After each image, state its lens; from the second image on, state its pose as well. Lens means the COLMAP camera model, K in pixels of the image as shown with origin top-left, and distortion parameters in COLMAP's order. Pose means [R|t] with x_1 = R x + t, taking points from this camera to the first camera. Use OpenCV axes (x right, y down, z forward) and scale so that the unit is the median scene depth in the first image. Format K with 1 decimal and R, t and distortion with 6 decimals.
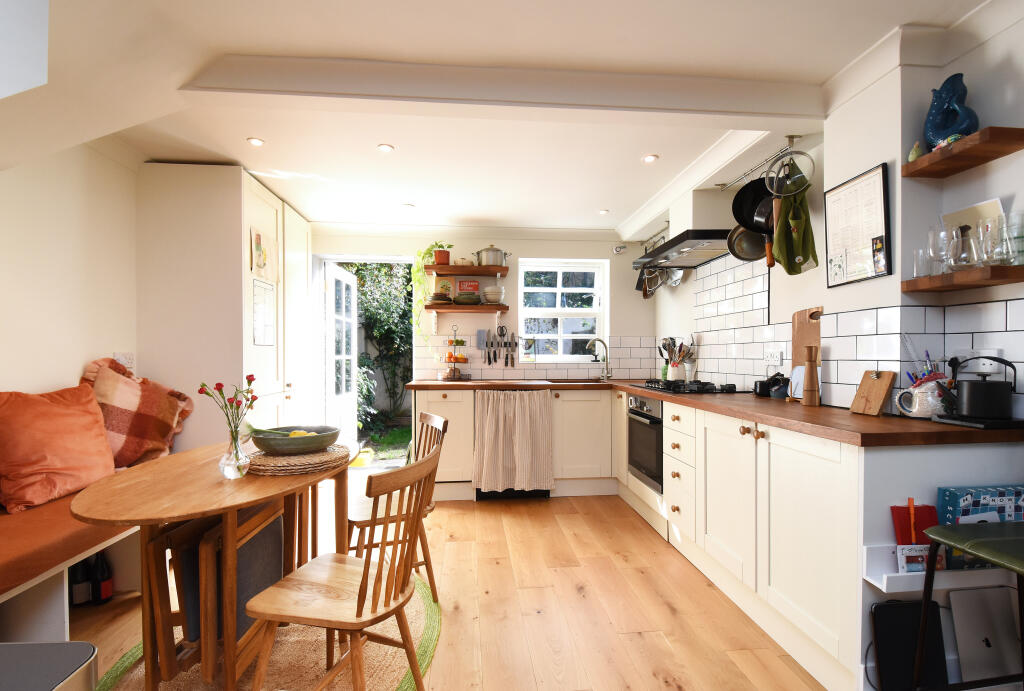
lens RADIAL K [[458.1, 0, 517.0], [0, 458.1, 351.3], [0, 0, 1]] dist [0.005731, -0.001211]
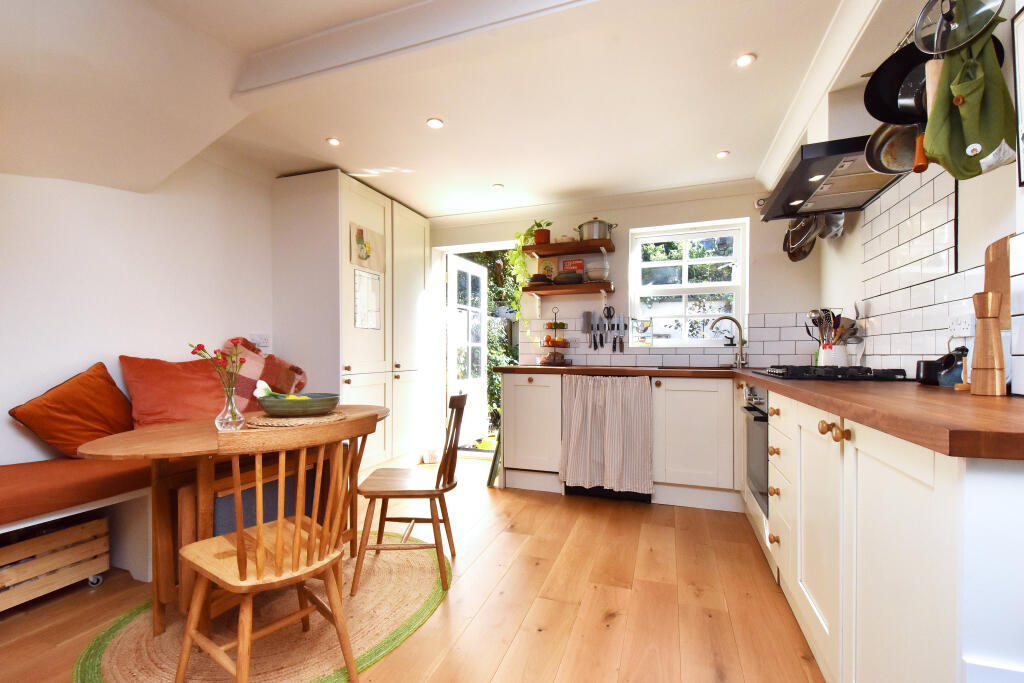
lens RADIAL K [[454.1, 0, 507.2], [0, 454.1, 349.0], [0, 0, 1]] dist [0.011165, -0.004299]
pose [[0.901184, -0.004520, -0.433414, 0.205641], [0.004384, 0.999990, -0.001314, 0.034213], [0.433415, -0.000716, 0.901194, 0.131877]]
